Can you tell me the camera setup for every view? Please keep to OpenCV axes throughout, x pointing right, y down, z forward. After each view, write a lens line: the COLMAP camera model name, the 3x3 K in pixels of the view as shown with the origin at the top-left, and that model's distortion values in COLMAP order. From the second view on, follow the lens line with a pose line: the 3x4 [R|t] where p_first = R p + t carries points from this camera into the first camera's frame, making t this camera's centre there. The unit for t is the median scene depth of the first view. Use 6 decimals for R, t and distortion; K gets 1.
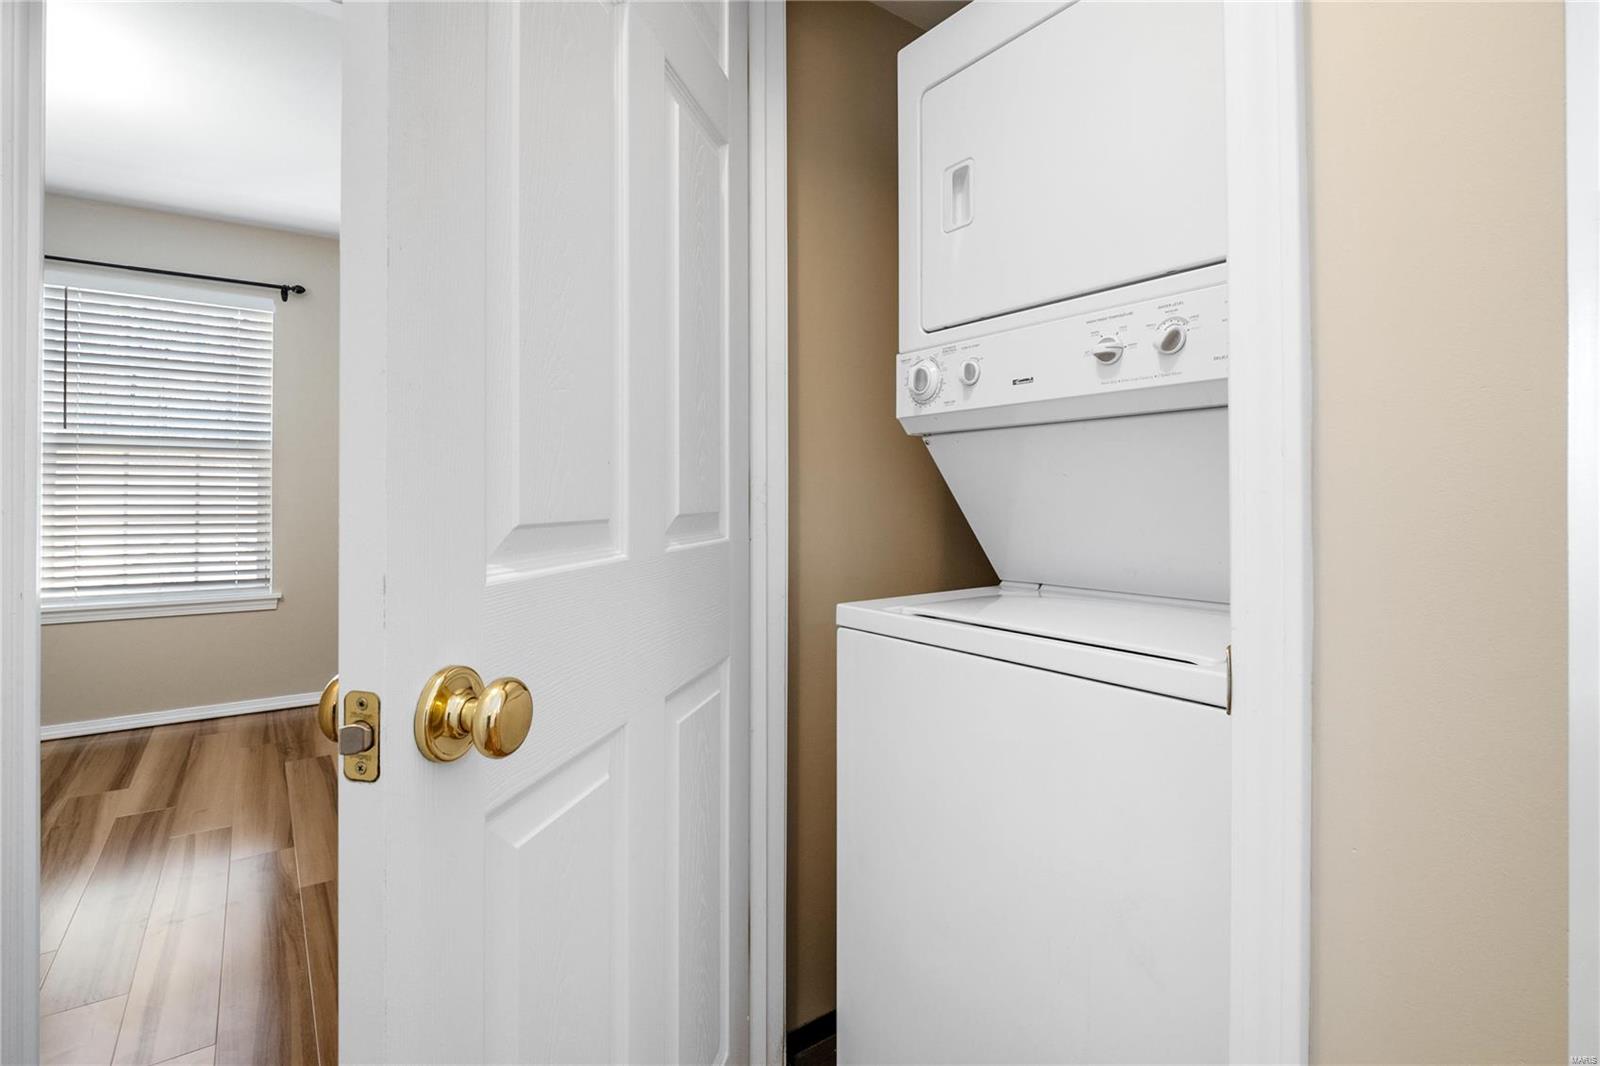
lens RADIAL K [[769.2, 0, 792.7], [0, 769.2, 502.9], [0, 0, 1]] dist [-0.022845, -0.000243]
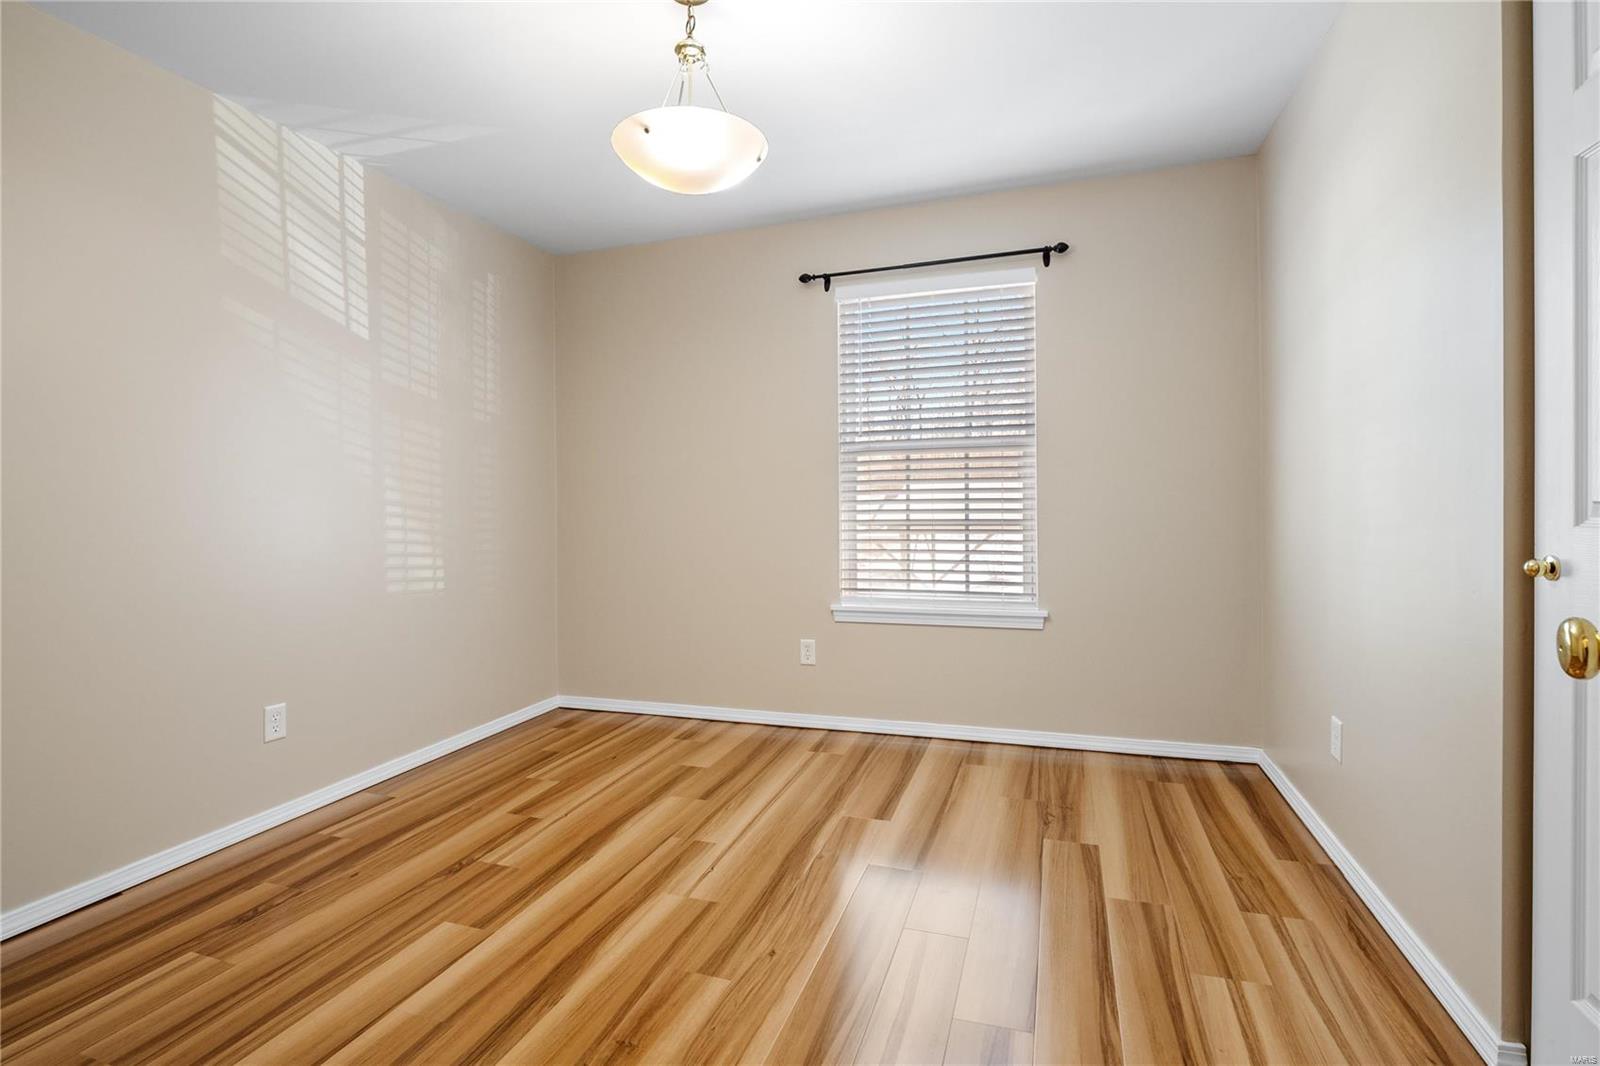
lens RADIAL K [[753.5, 0, 800.3], [0, 753.5, 512.1], [0, 0, 1]] dist [-0.014395, 0.000084]
pose [[0.590351, -0.000847, -0.807146, -0.183743], [0.013444, 0.999871, 0.008783, -0.003774], [0.807035, -0.016037, 0.590286, 0.330590]]
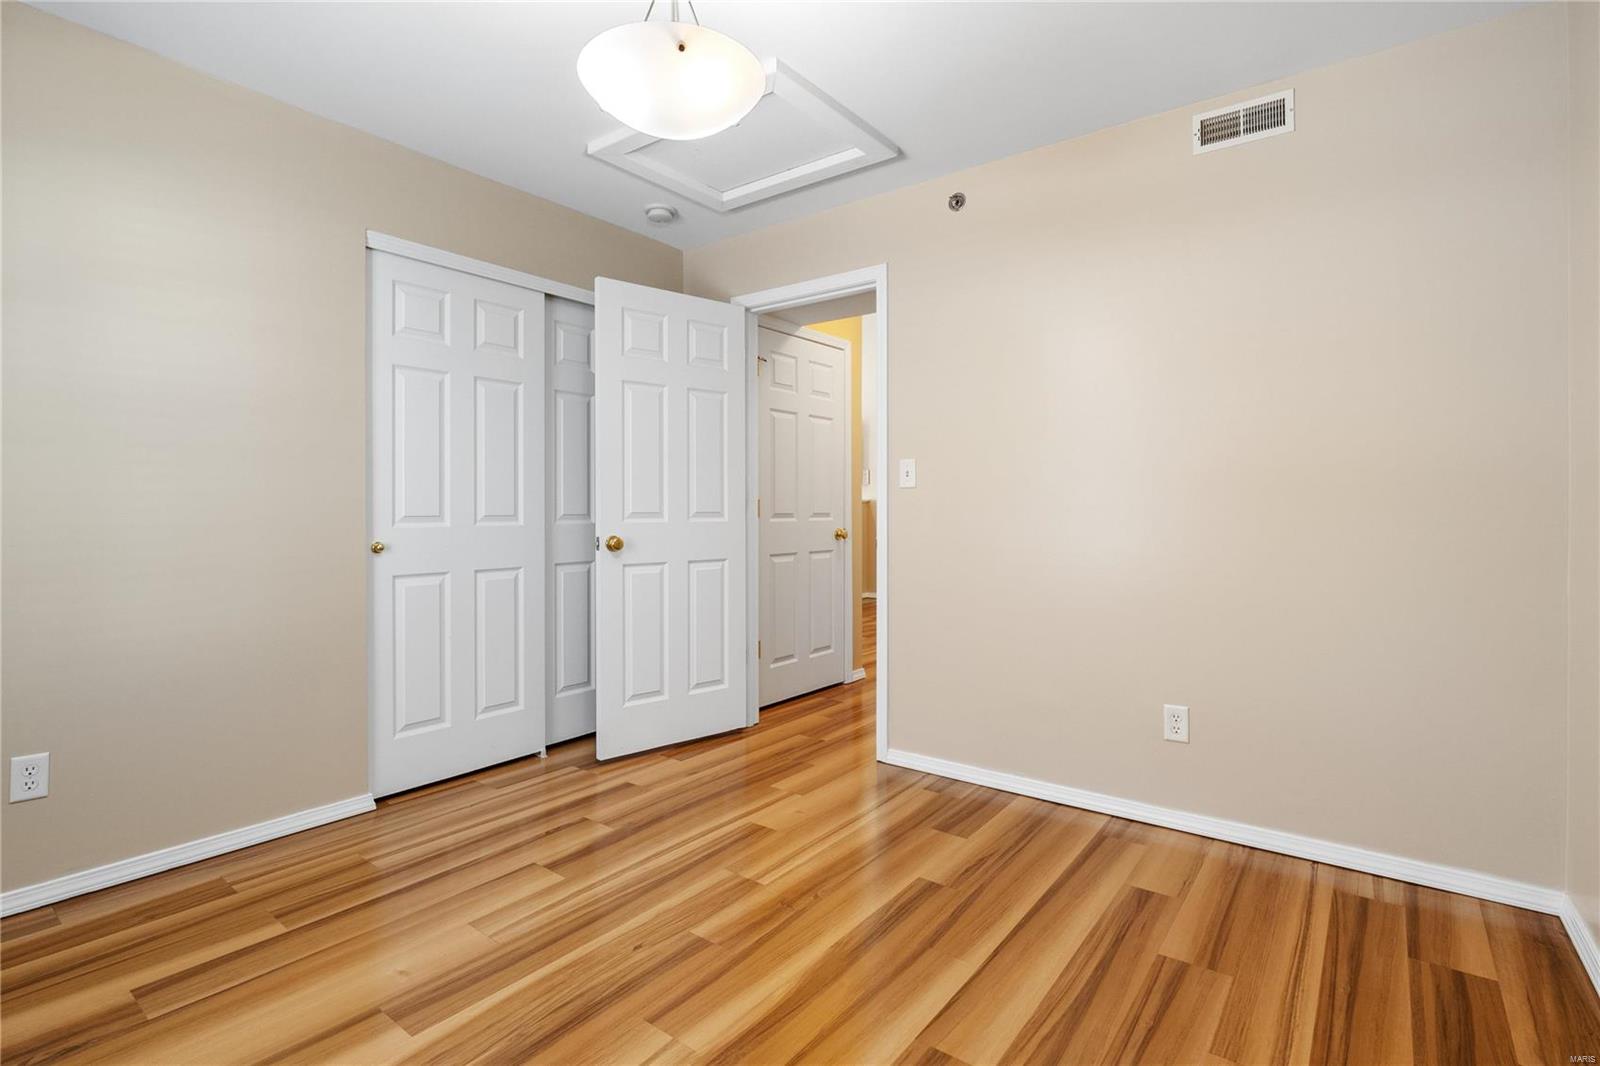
lens RADIAL K [[769.2, 0, 792.7], [0, 769.2, 502.9], [0, 0, 1]] dist [-0.022845, -0.000243]
pose [[-0.295160, 0.006842, 0.955423, -1.227715], [0.005974, 0.999968, -0.005315, -0.008842], [-0.955429, 0.004139, -0.295192, 0.689682]]
